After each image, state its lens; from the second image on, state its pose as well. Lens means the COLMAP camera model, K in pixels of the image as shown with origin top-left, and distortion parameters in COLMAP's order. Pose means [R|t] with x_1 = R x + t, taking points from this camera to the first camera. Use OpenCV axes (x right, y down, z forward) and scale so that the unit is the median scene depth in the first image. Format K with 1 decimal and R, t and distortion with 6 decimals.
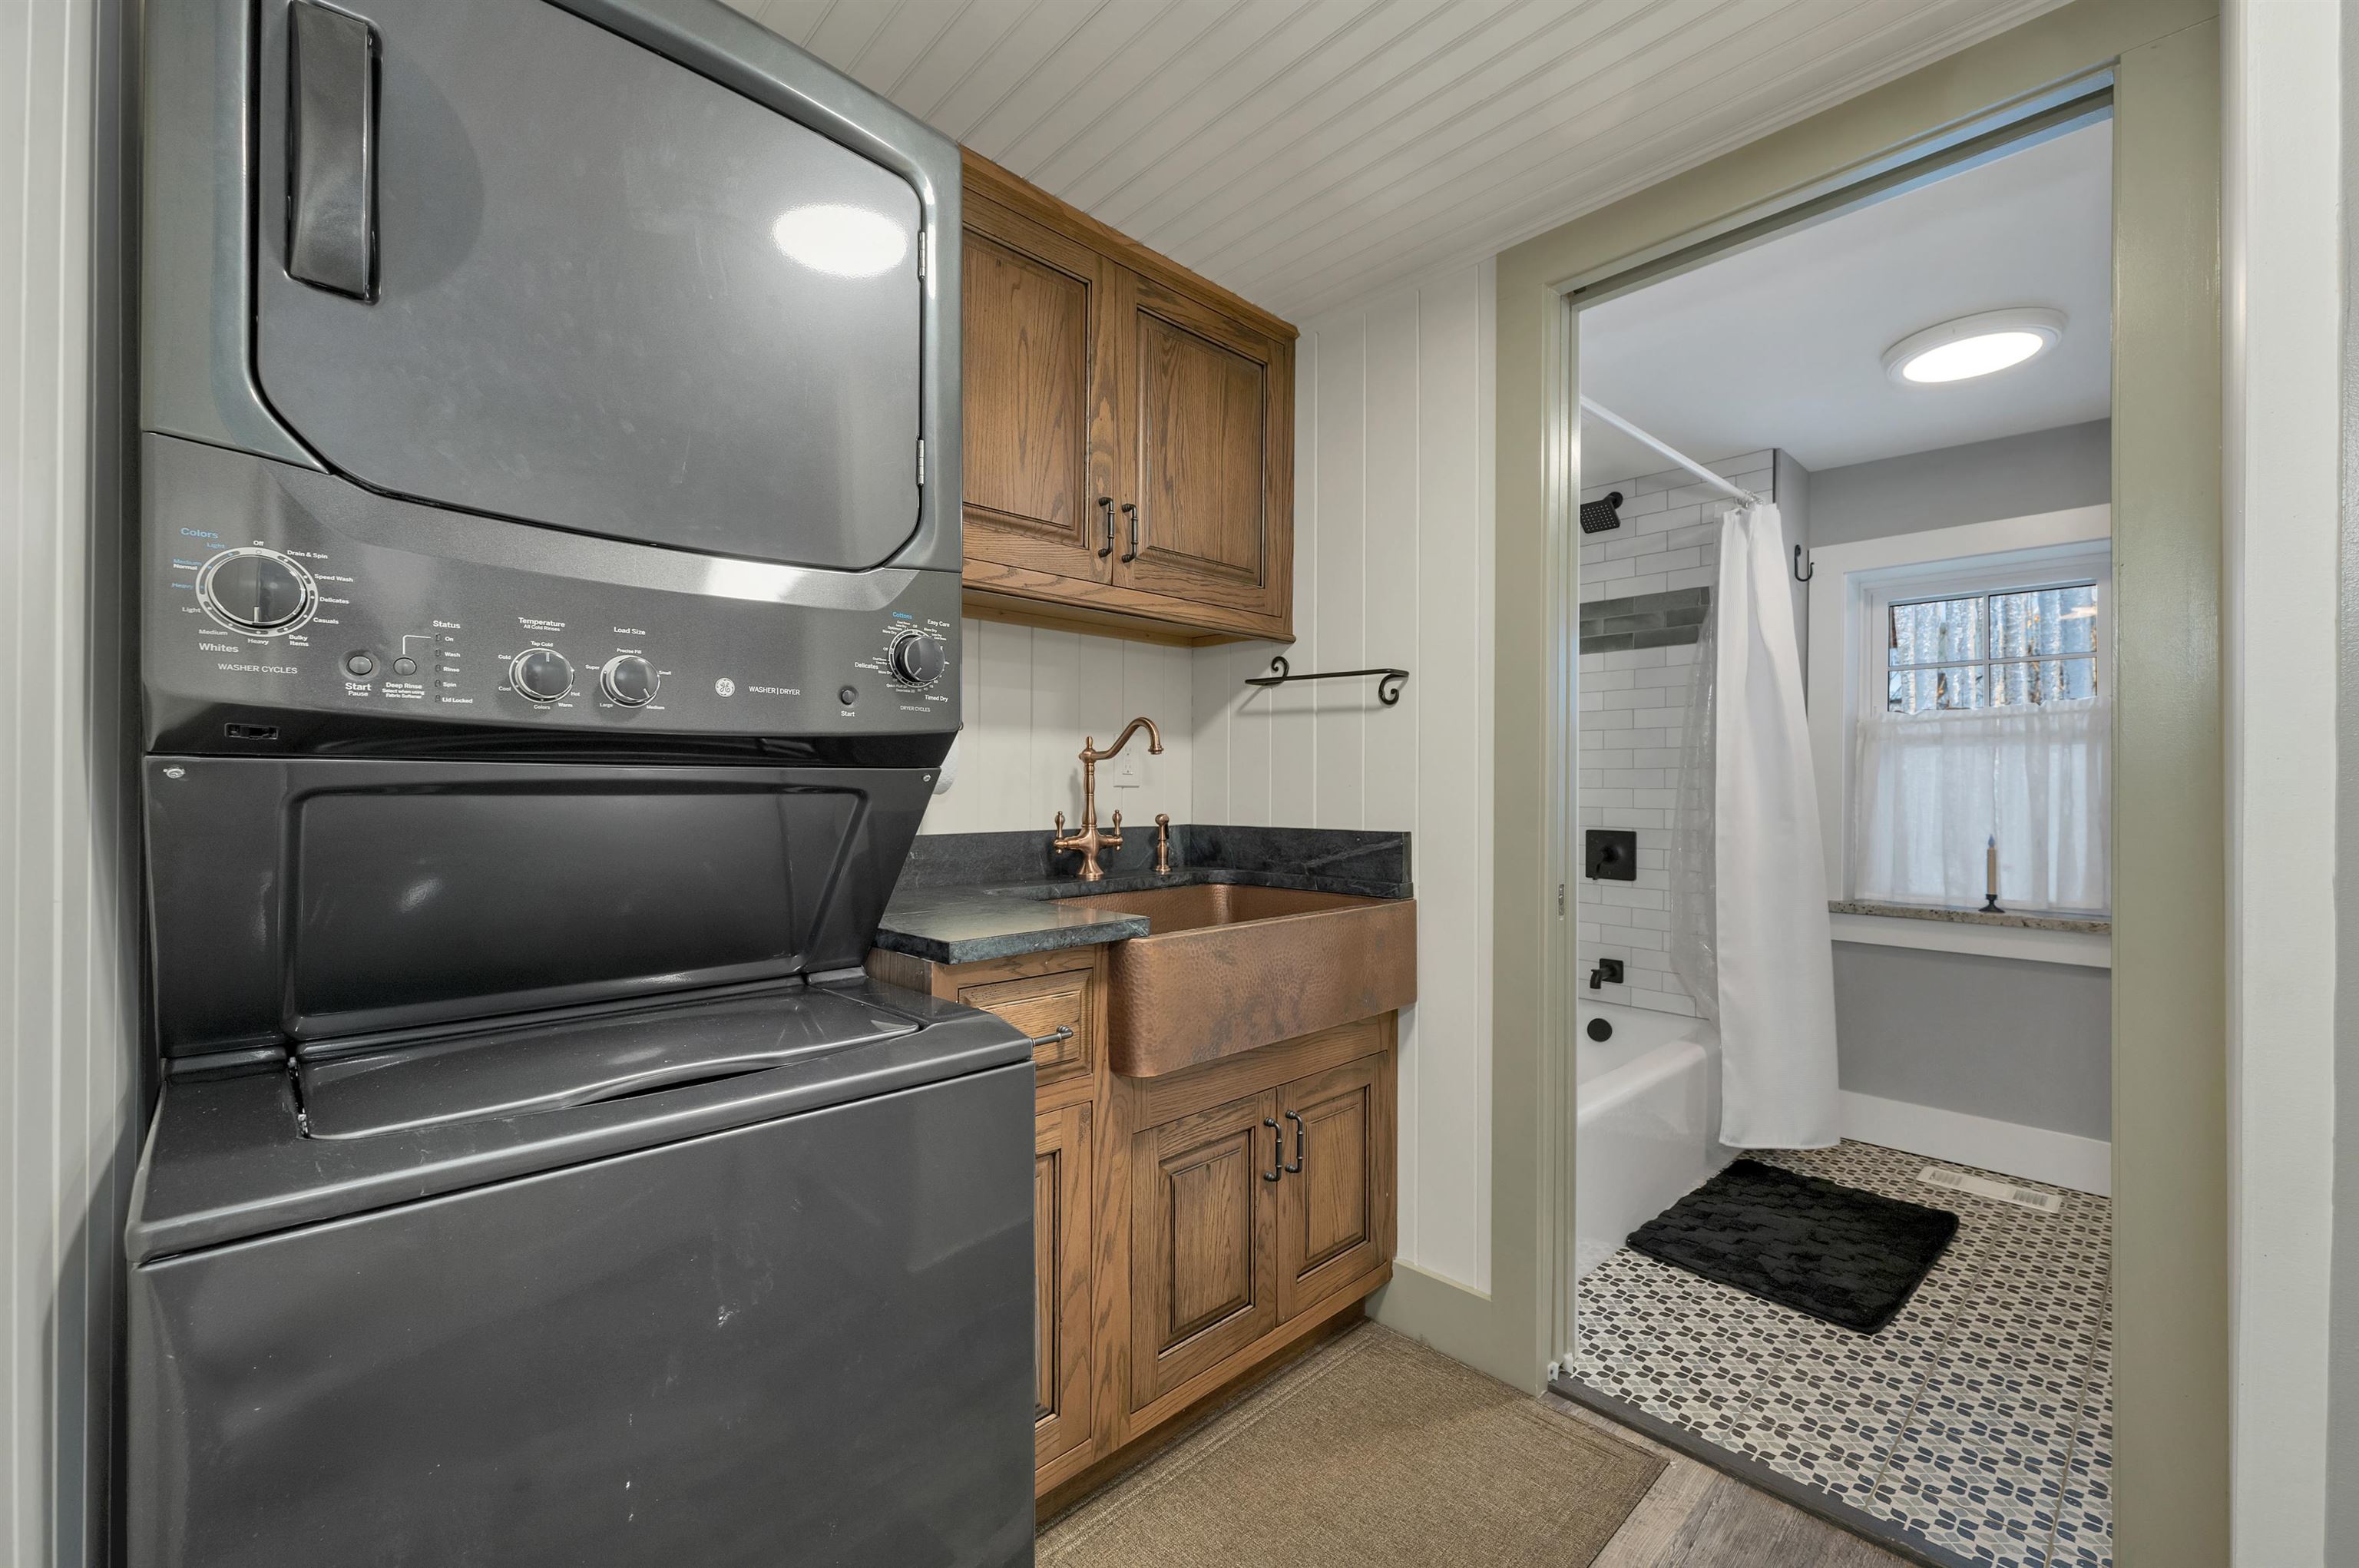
lens RADIAL K [[994.9, 0, 1176.2], [0, 994.9, 785.7], [0, 0, 1]] dist [-0.000859, -0.000329]
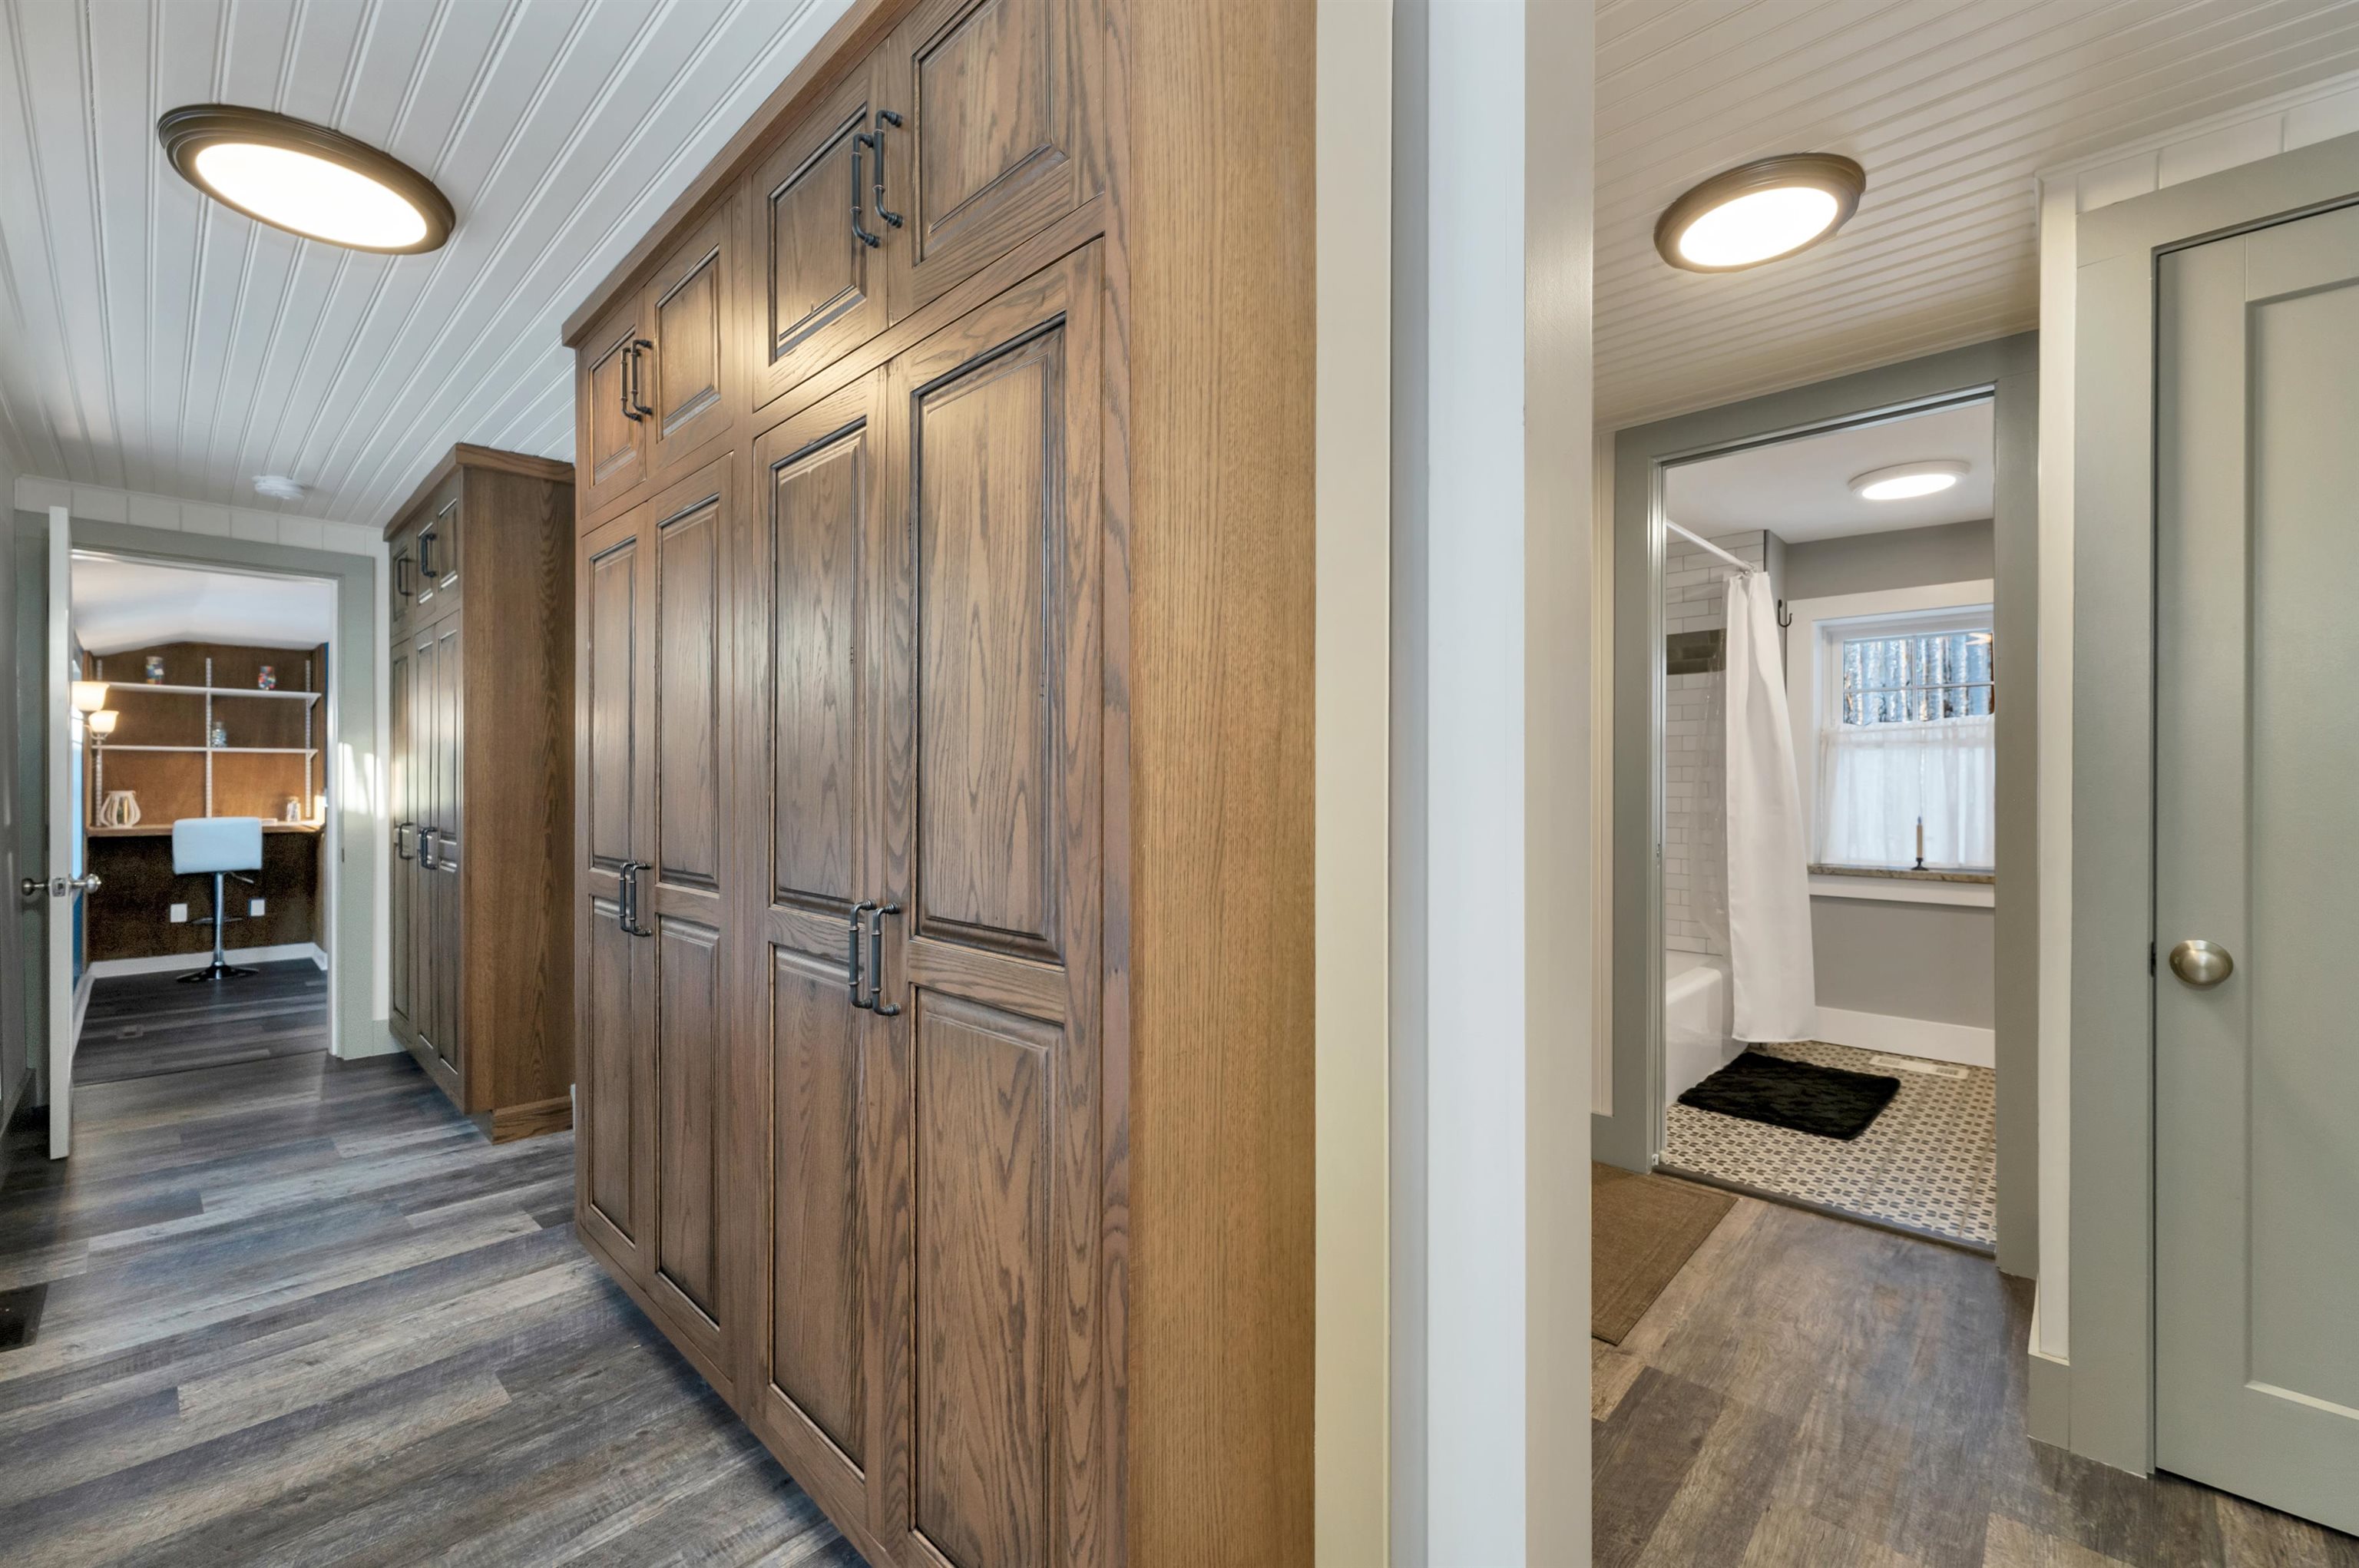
lens RADIAL K [[994.9, 0, 1182.7], [0, 994.9, 783.6], [0, 0, 1]] dist [-0.000859, -0.000329]
pose [[0.998205, -0.003528, 0.059785, -0.333377], [0.003357, 0.999990, 0.002954, -0.001432], [-0.059794, -0.002748, 0.998207, -0.372106]]
